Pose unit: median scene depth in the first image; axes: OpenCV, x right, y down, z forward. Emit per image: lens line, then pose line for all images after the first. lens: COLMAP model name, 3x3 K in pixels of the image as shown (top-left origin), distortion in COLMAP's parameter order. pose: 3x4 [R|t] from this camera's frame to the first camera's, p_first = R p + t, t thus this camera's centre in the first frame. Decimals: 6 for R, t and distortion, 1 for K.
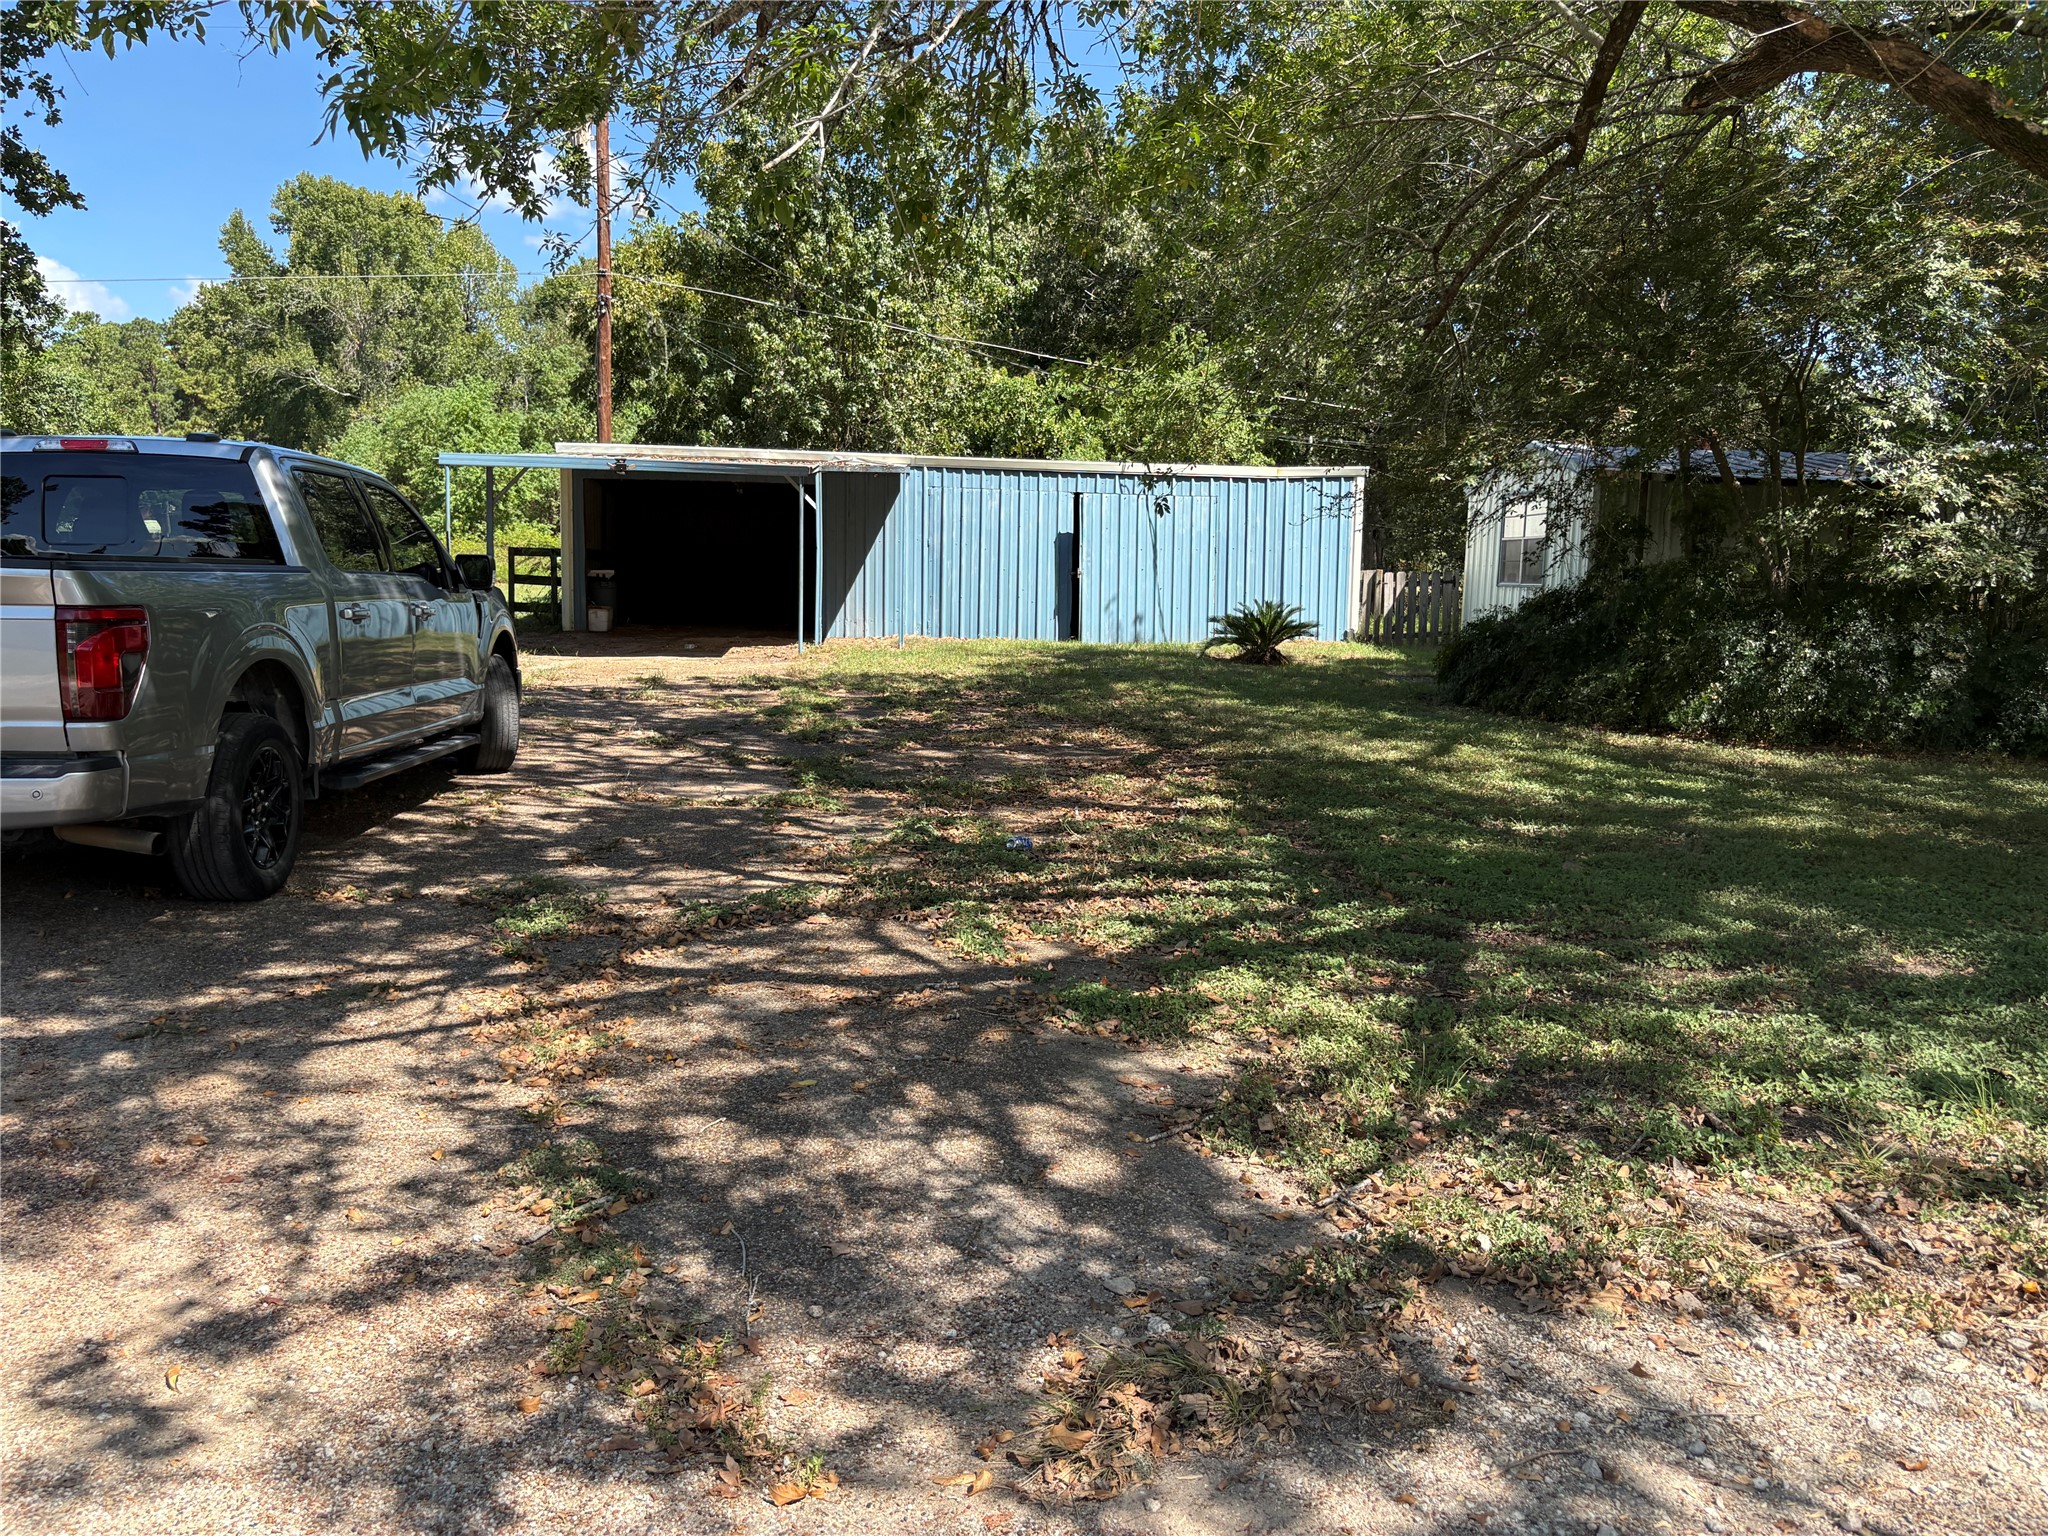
lens RADIAL K [[1560.2, 0, 1020.5], [0, 1560.2, 767.4], [0, 0, 1]] dist [0.047035, -0.052001]
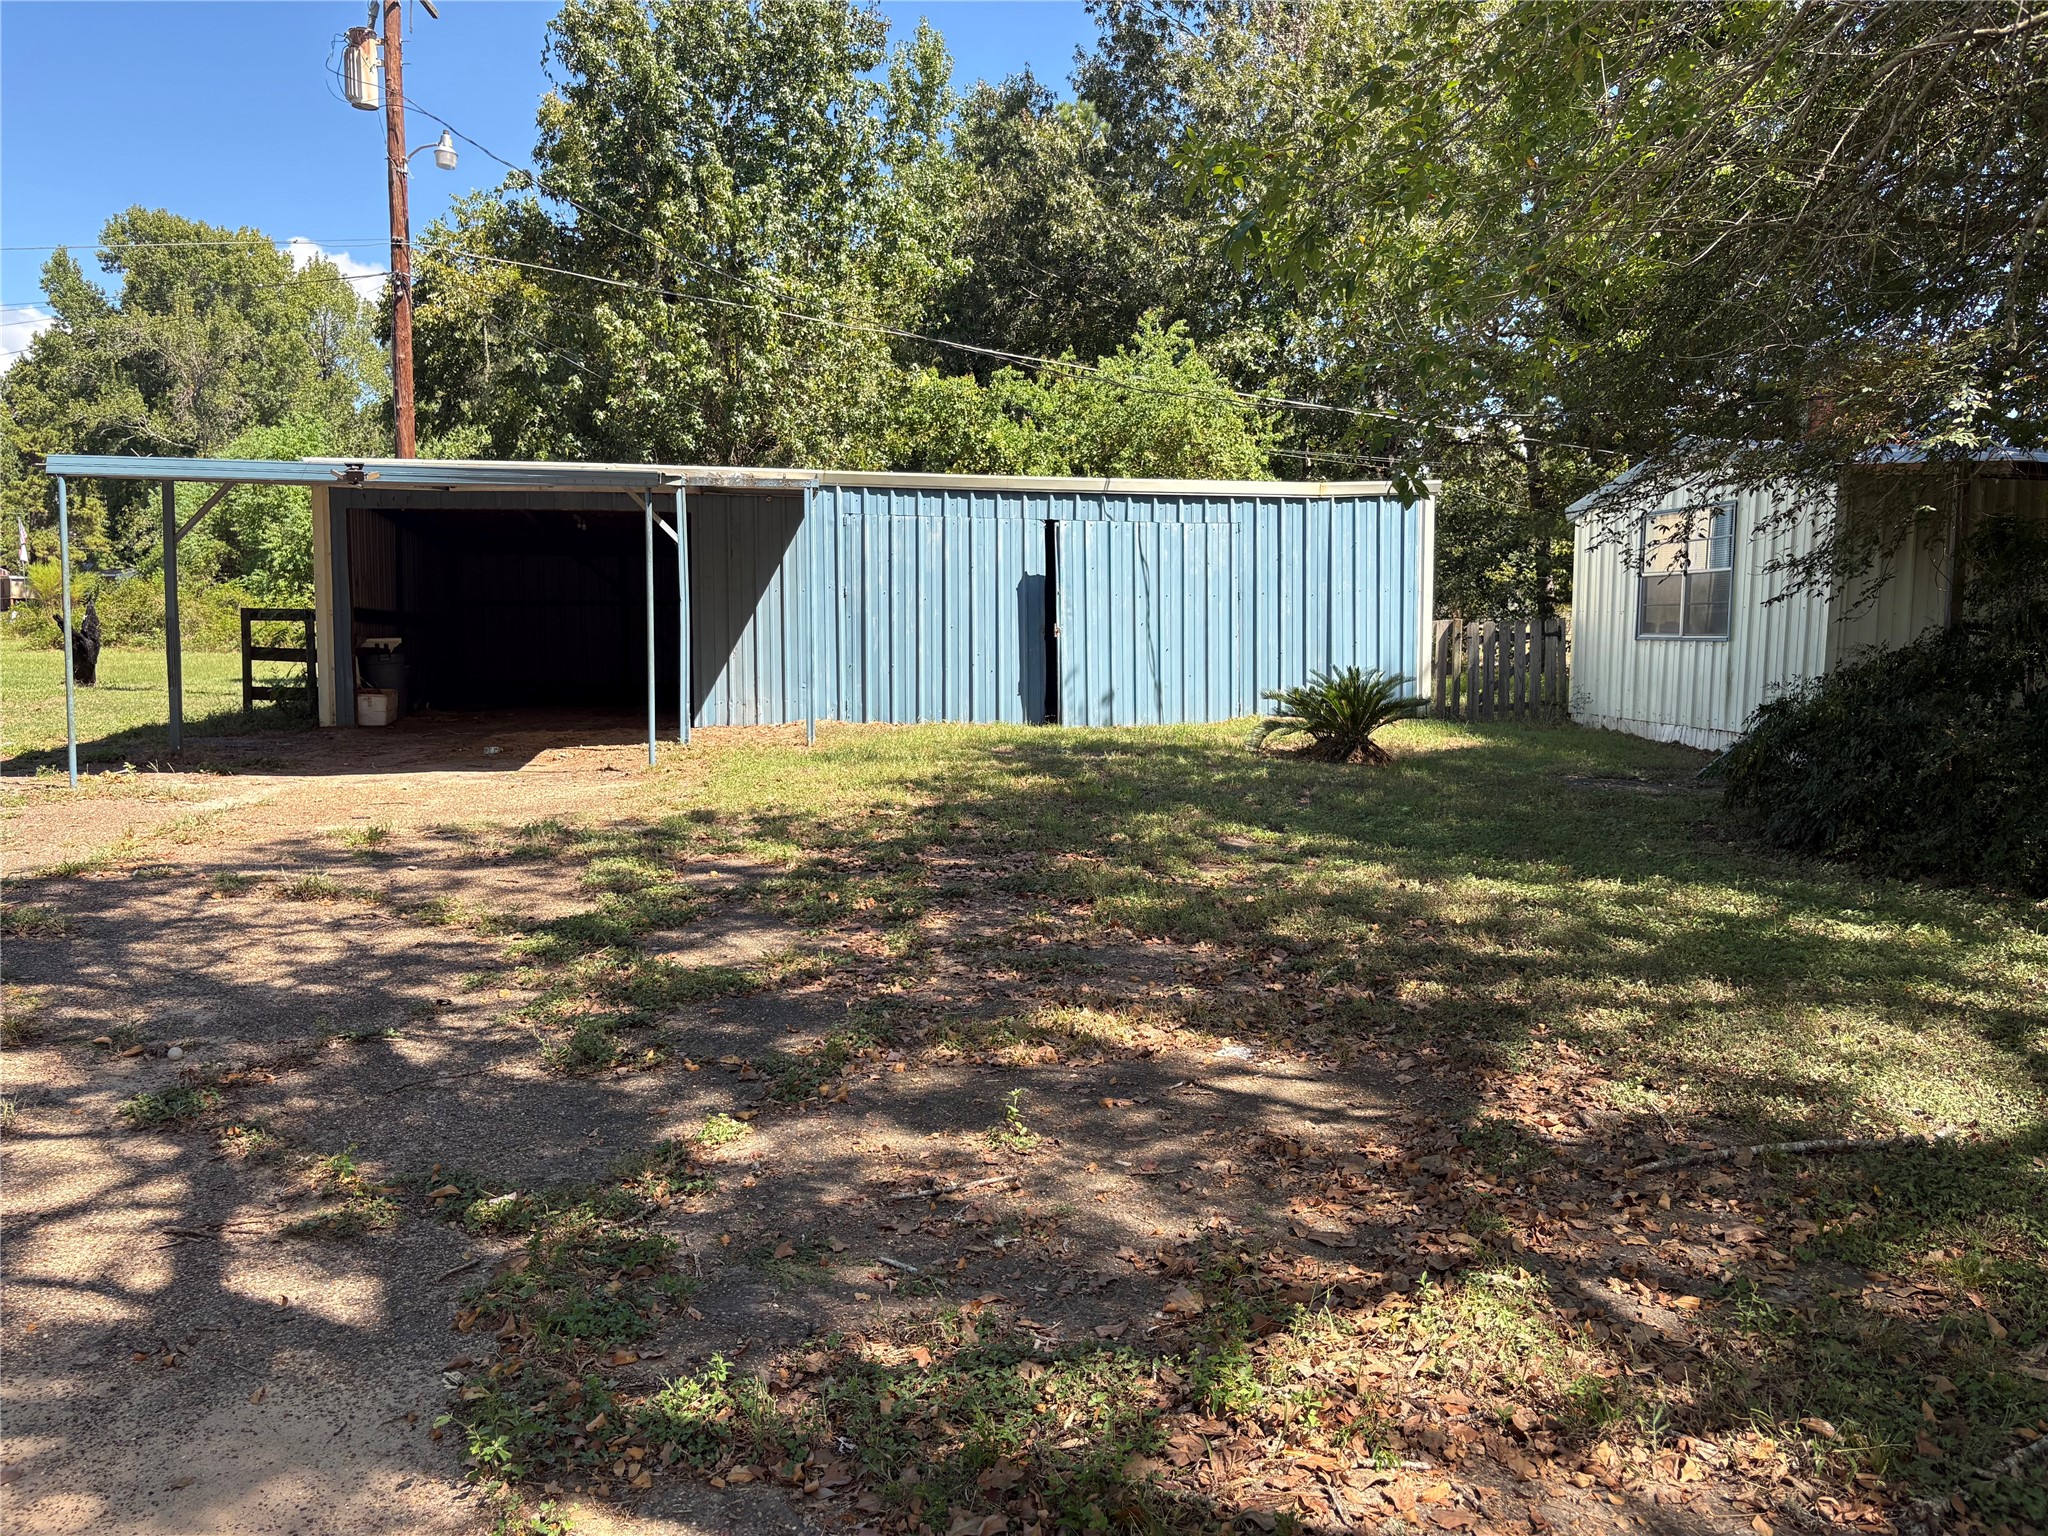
lens RADIAL K [[1560.2, 0, 1008.2], [0, 1560.2, 776.3], [0, 0, 1]] dist [0.047035, -0.052001]
pose [[0.998246, -0.022764, 0.054656, -0.021073], [0.024291, 0.999328, -0.027433, -0.031547], [-0.053995, 0.028713, 0.998128, 0.235220]]
